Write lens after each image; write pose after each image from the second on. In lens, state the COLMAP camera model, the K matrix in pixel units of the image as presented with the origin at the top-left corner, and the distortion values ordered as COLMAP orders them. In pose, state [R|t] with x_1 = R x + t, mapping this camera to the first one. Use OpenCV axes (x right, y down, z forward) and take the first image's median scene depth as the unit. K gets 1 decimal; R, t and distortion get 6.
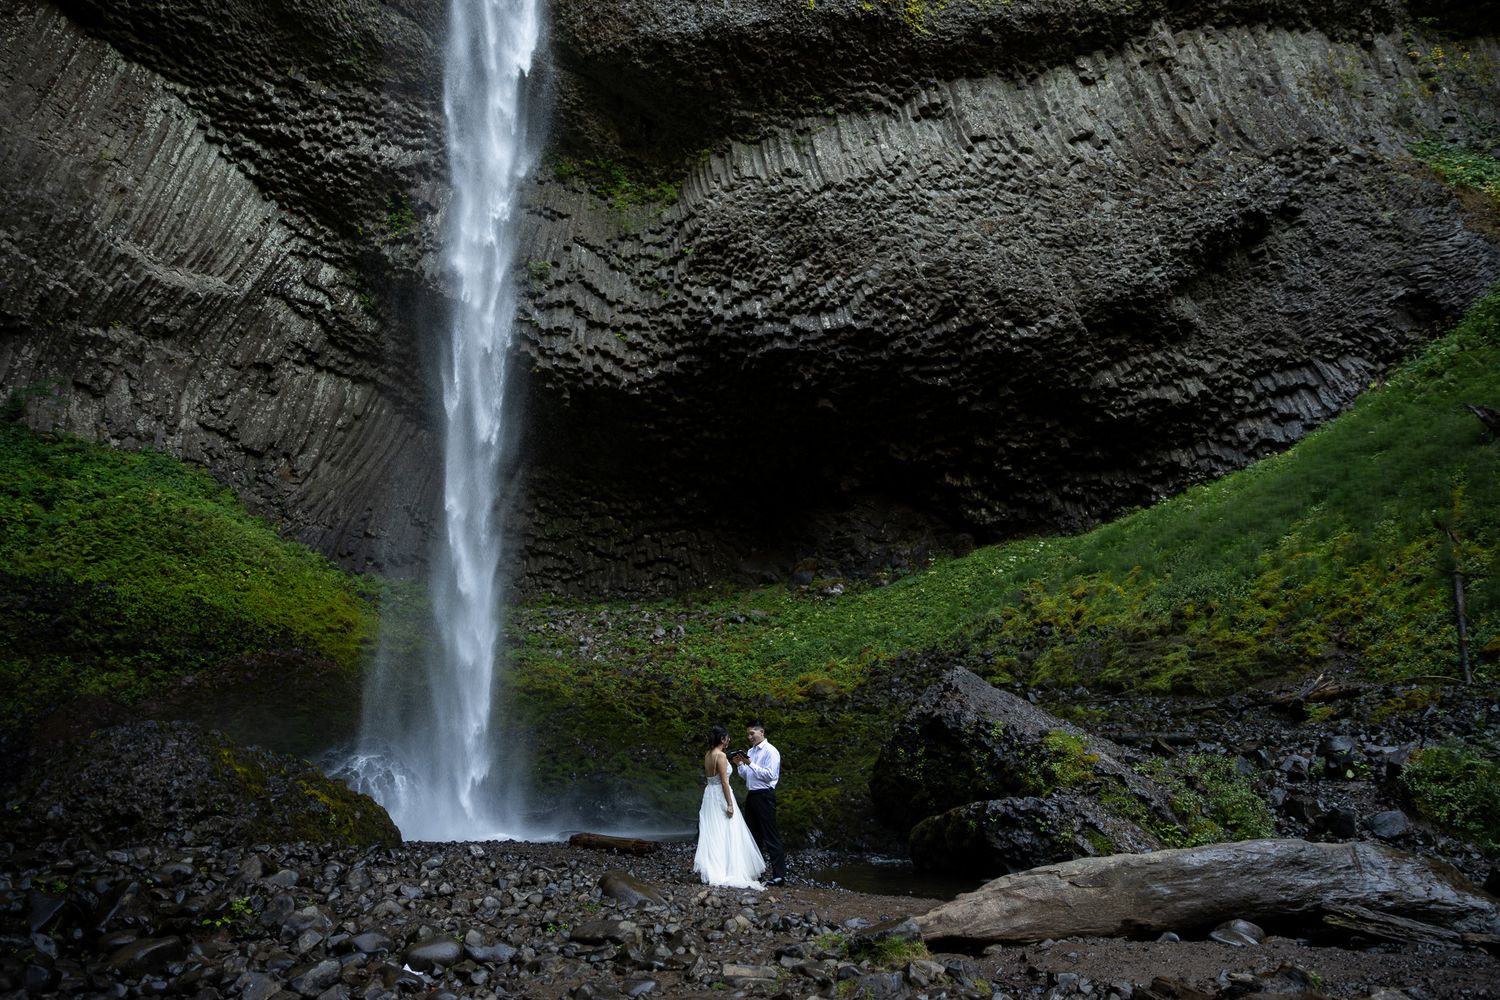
lens RADIAL K [[1029.6, 0, 750.0], [0, 1029.6, 500.0], [0, 0, 1]] dist [-0.004152, 0.000832]
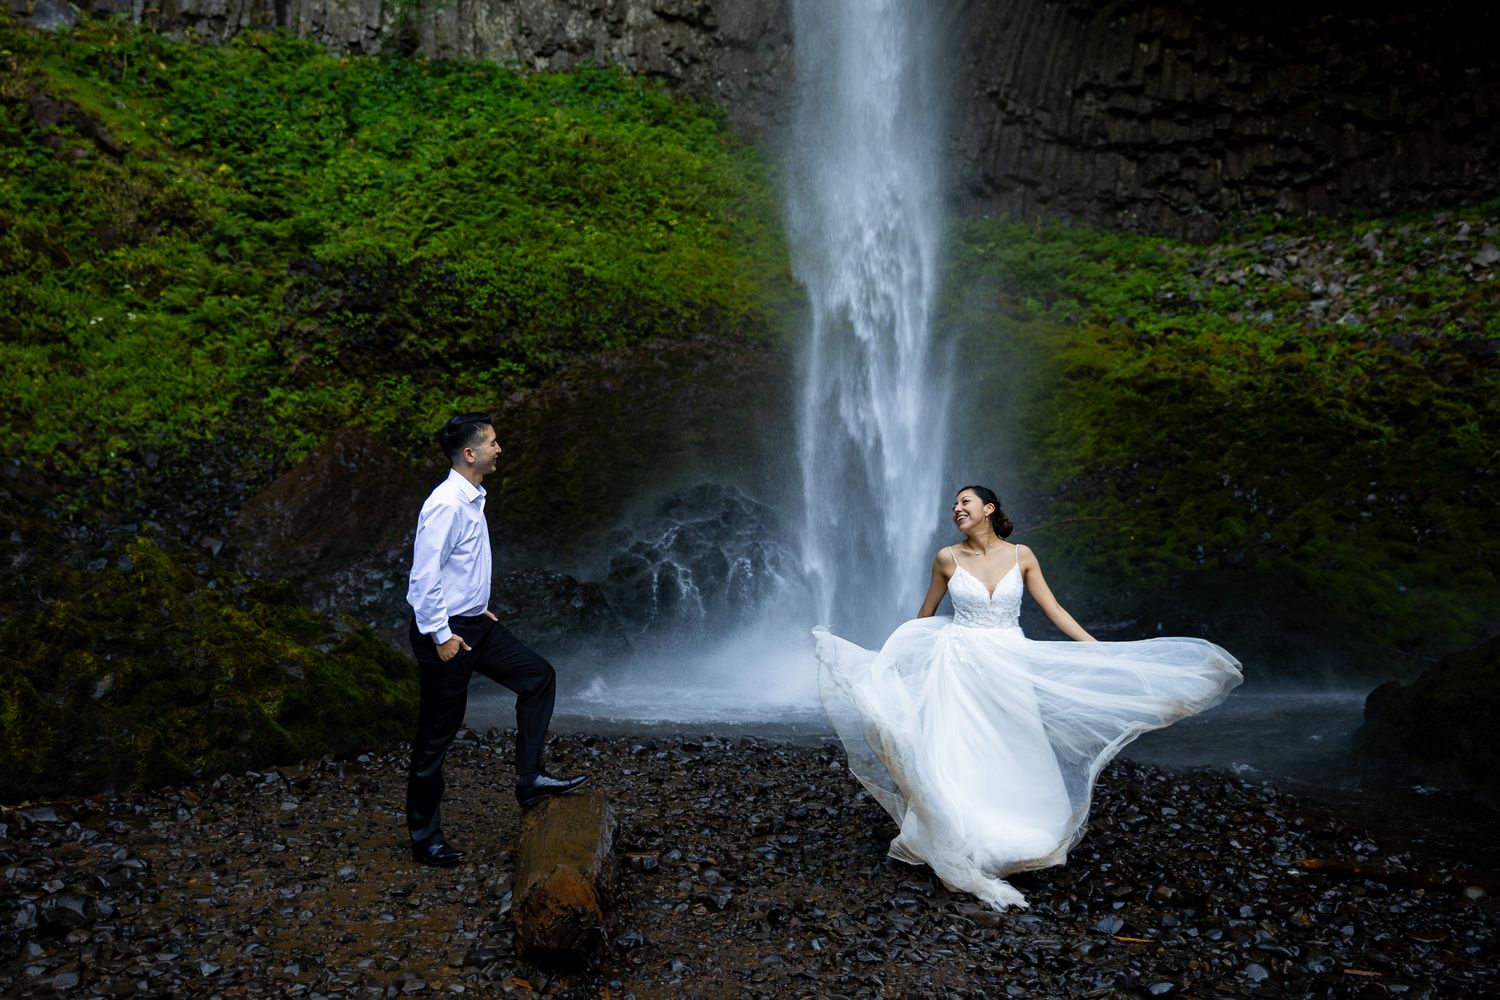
lens RADIAL K [[1449.4, 0, 750.0], [0, 1449.4, 500.0], [0, 0, 1]] dist [-0.006106, 0.010376]
pose [[0.800547, -0.019225, -0.598961, 0.043625], [0.158578, 0.970653, 0.180793, 0.069363], [0.577908, -0.239715, 0.780102, 0.278493]]
